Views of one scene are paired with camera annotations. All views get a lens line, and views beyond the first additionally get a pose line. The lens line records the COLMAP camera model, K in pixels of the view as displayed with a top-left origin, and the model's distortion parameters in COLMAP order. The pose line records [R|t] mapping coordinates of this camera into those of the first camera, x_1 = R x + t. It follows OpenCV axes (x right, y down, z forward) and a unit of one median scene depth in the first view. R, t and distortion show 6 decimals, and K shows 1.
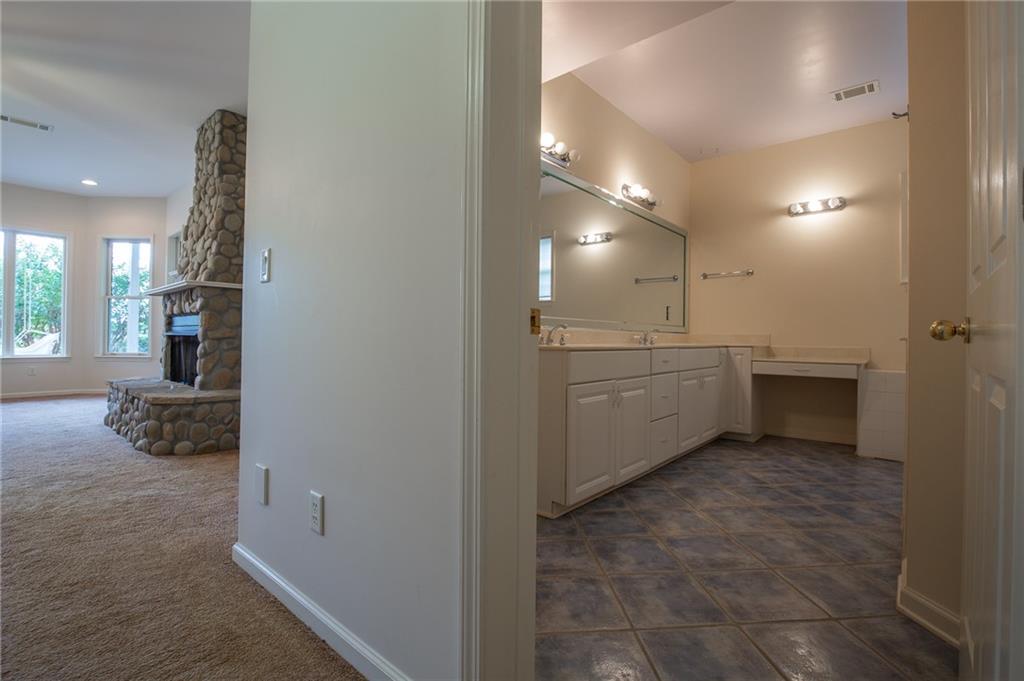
lens RADIAL K [[469.2, 0, 518.1], [0, 469.2, 337.7], [0, 0, 1]] dist [-0.030334, 0.002843]
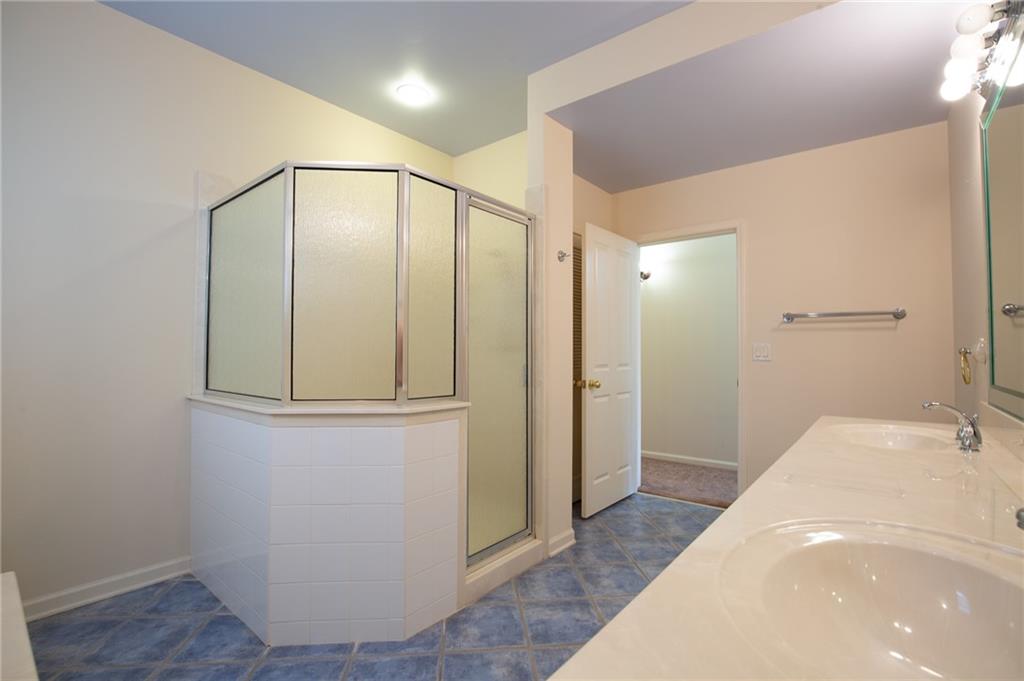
lens RADIAL K [[469.2, 0, 511.2], [0, 469.2, 342.2], [0, 0, 1]] dist [-0.030334, 0.002843]
pose [[-0.999662, -0.018453, -0.018300, 0.487922], [-0.018082, 0.999632, -0.020234, -0.065804], [0.018666, -0.019896, -0.999628, 1.227954]]
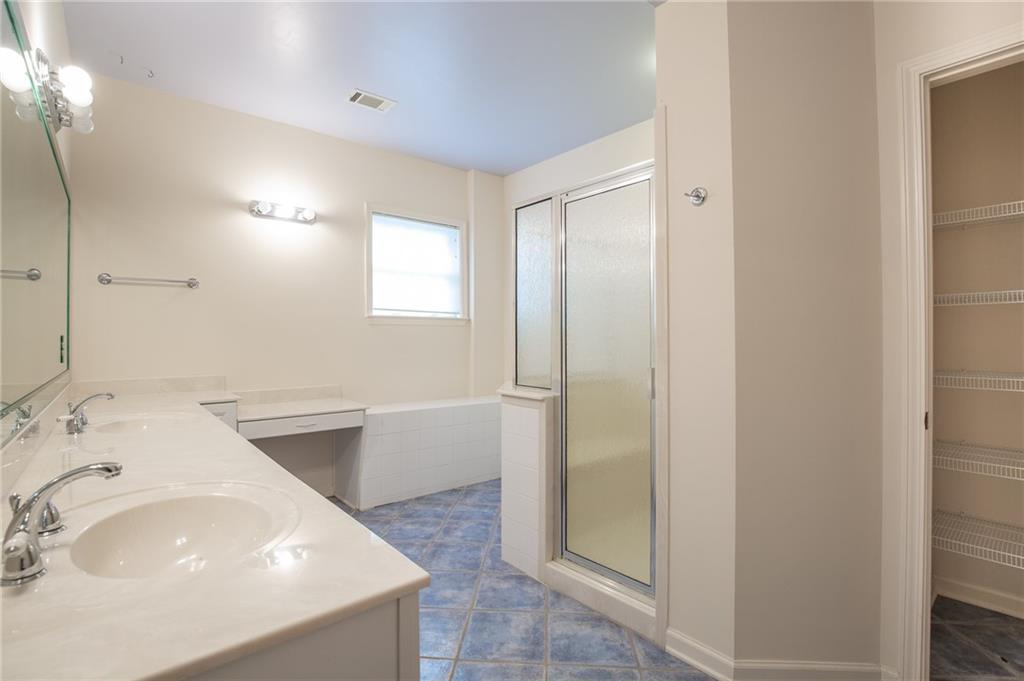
lens RADIAL K [[469.2, 0, 518.0], [0, 469.2, 343.1], [0, 0, 1]] dist [-0.030334, 0.002843]
pose [[0.147638, -0.018029, 0.988877, -0.105194], [0.003603, 0.999837, 0.017690, -0.084630], [-0.989035, 0.000951, 0.147678, 0.571730]]
